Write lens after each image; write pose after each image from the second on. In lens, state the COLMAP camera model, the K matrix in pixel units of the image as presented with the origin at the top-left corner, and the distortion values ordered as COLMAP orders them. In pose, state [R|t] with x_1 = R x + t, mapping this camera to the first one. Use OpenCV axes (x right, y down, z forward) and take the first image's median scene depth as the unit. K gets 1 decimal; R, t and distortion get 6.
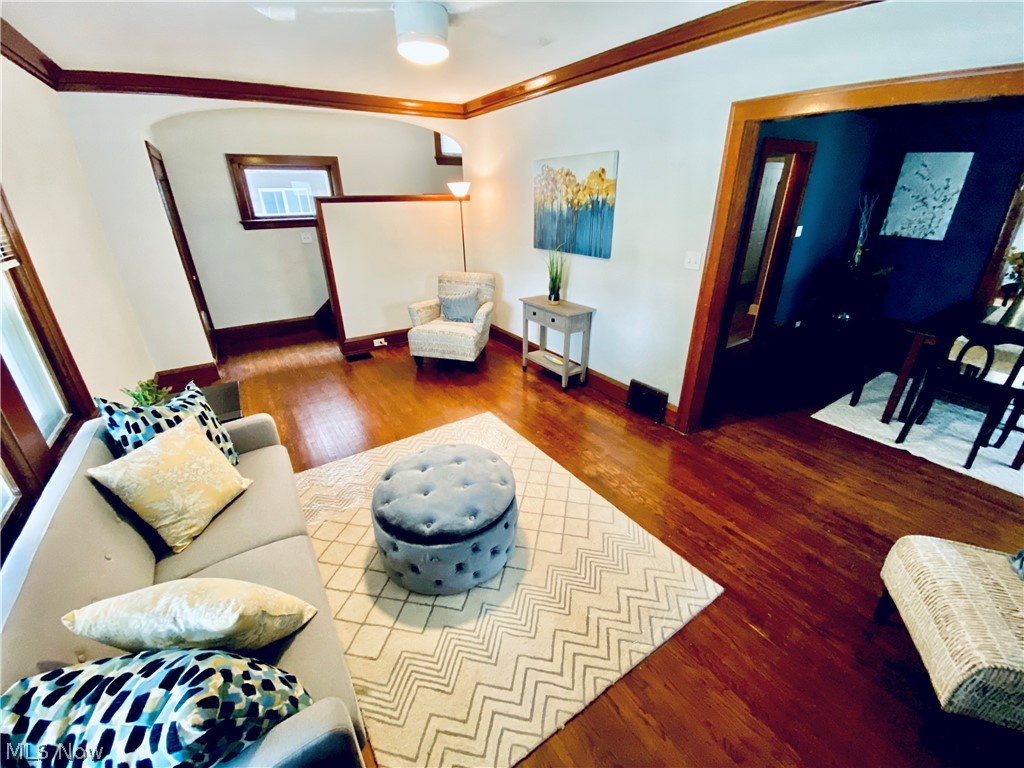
lens RADIAL K [[417.5, 0, 511.3], [0, 417.5, 381.7], [0, 0, 1]] dist [0.024838, -0.022664]
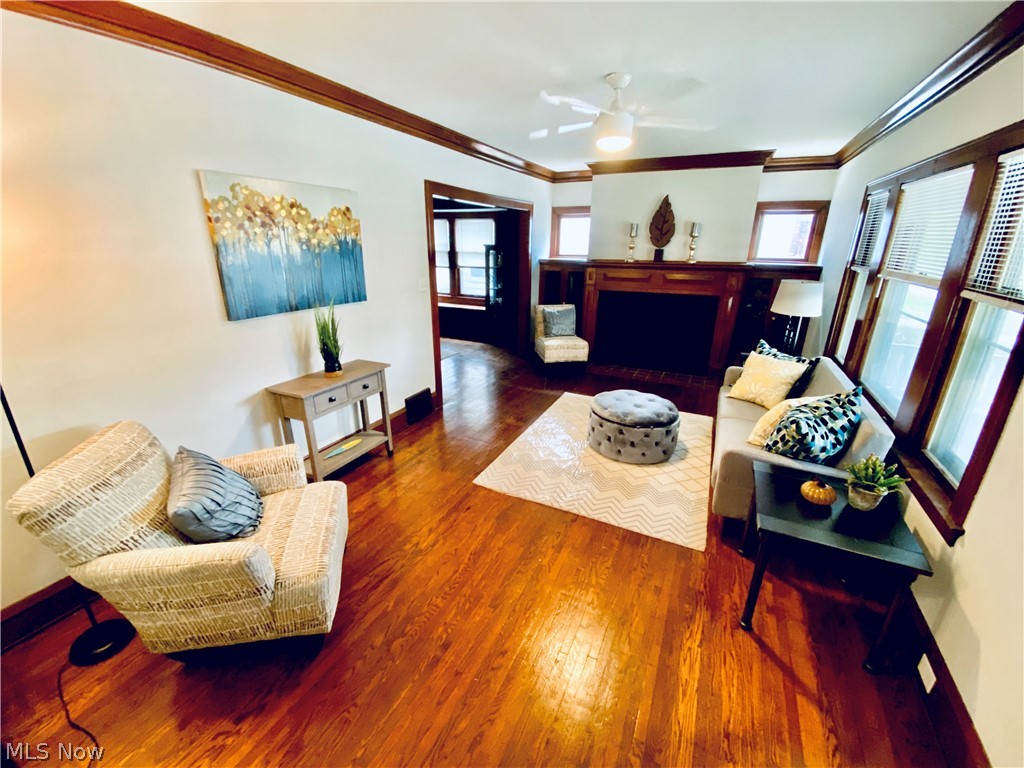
lens RADIAL K [[417.5, 0, 511.3], [0, 417.5, 381.7], [0, 0, 1]] dist [0.024838, -0.022664]
pose [[-0.517810, -0.256893, 0.816014, -0.742503], [0.354806, 0.803459, 0.478086, -0.470699], [-0.778451, 0.537085, -0.324891, 1.123075]]
